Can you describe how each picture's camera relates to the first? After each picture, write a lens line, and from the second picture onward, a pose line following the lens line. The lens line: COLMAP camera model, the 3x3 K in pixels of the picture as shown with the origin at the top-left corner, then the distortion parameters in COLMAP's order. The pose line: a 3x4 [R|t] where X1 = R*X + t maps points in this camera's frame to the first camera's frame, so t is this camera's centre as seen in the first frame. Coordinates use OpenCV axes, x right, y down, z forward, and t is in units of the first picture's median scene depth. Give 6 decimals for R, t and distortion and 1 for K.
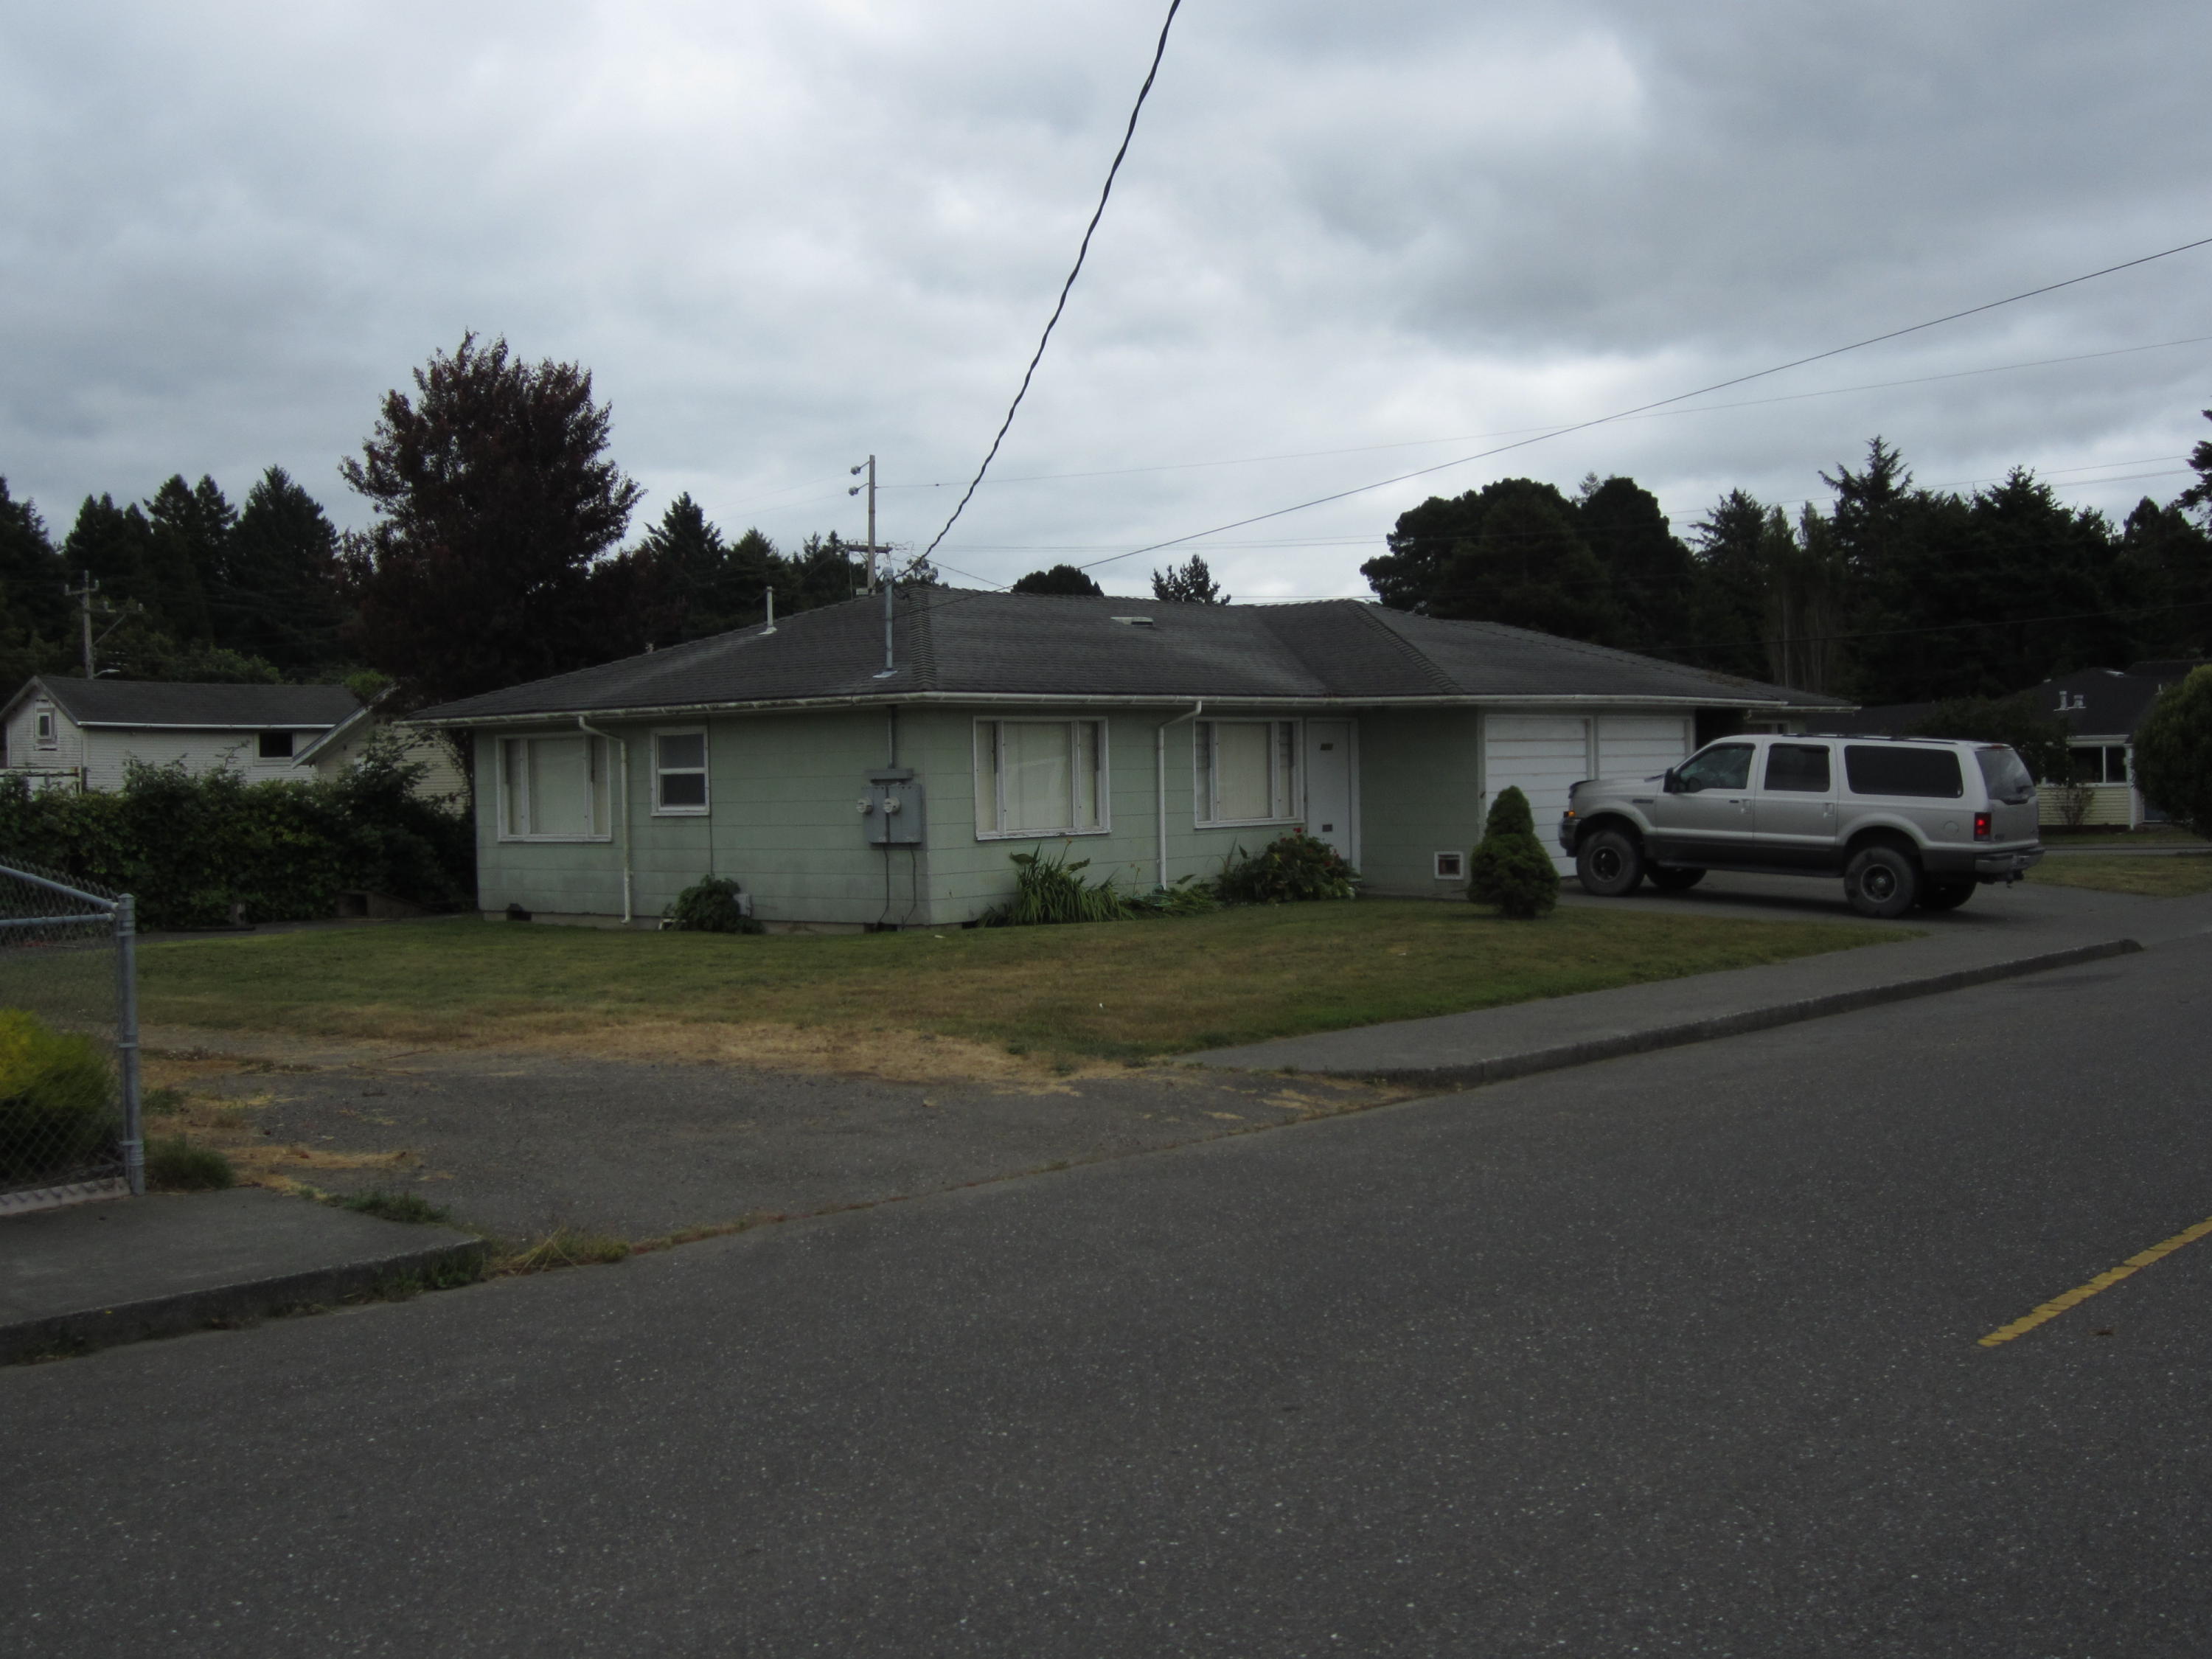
lens RADIAL K [[2441.2, 0, 1106.0], [0, 2441.2, 829.5], [0, 0, 1]] dist [-0.090139, -0.015026]
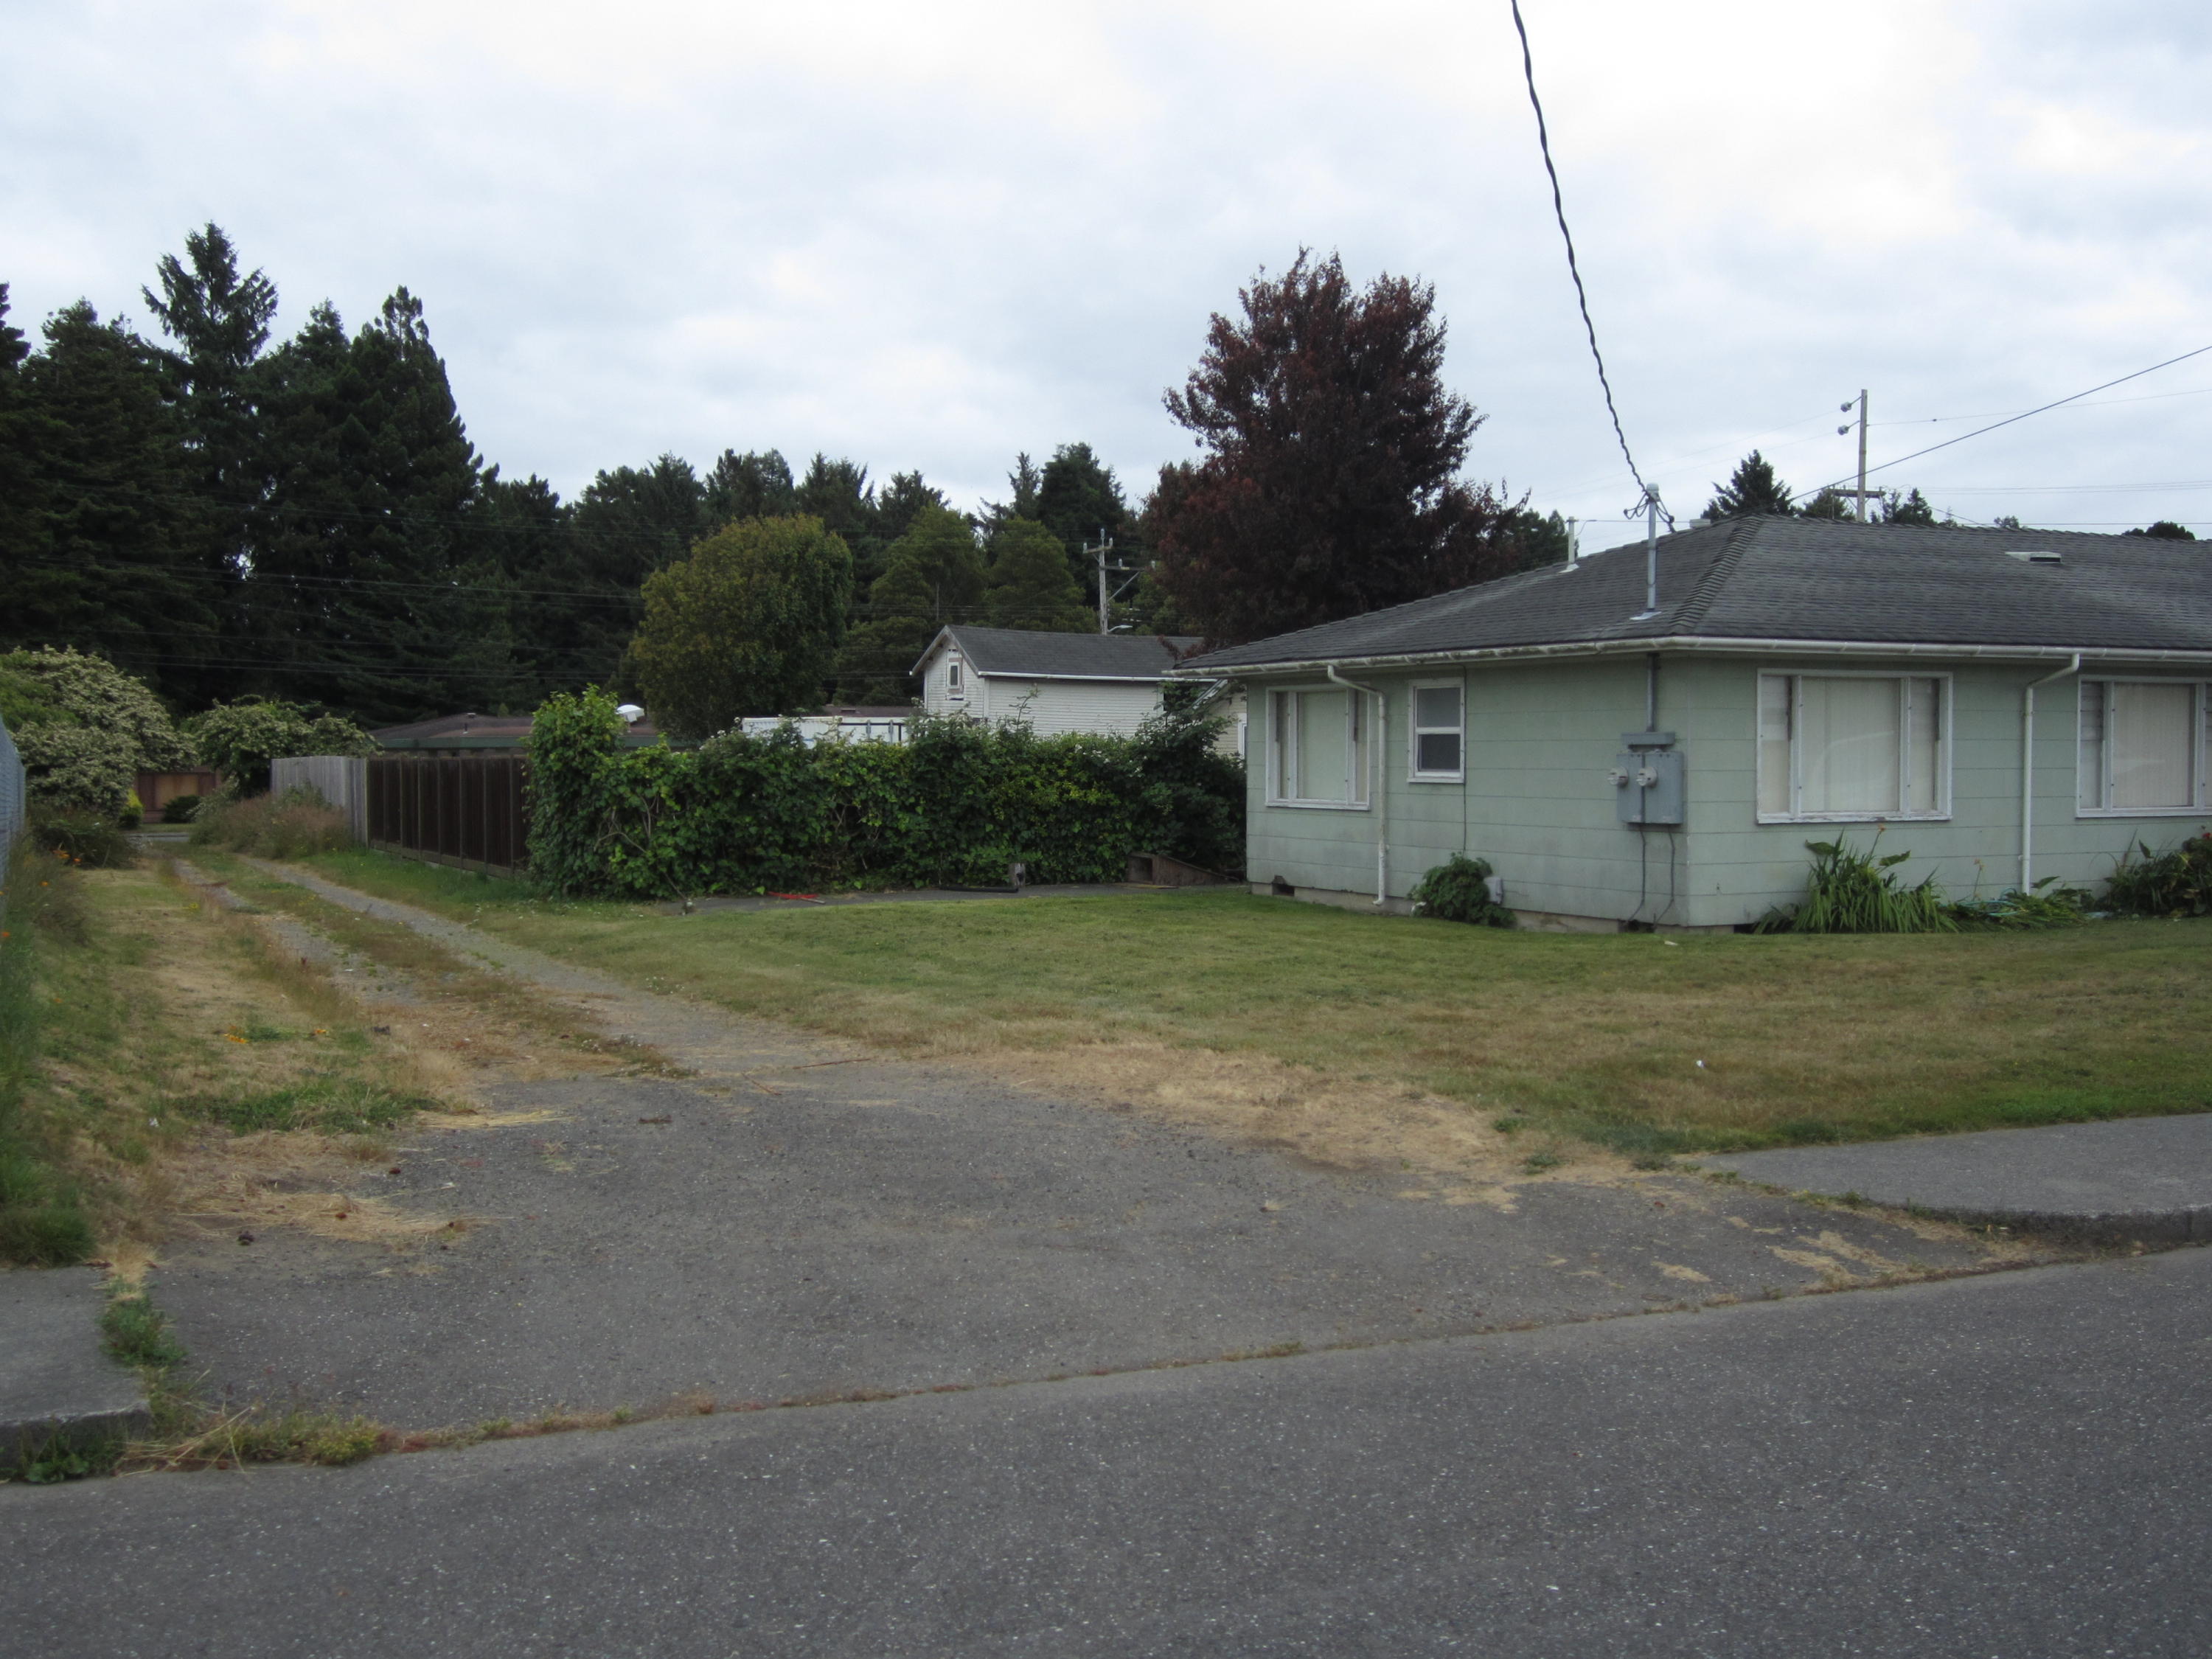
lens RADIAL K [[2441.2, 0, 1106.0], [0, 2441.2, 829.5], [0, 0, 1]] dist [-0.090139, -0.015026]
pose [[0.904667, 0.035409, -0.424646, 0.082507], [-0.029248, 0.999351, 0.021021, -0.003659], [0.425115, -0.006597, 0.905115, 0.167733]]
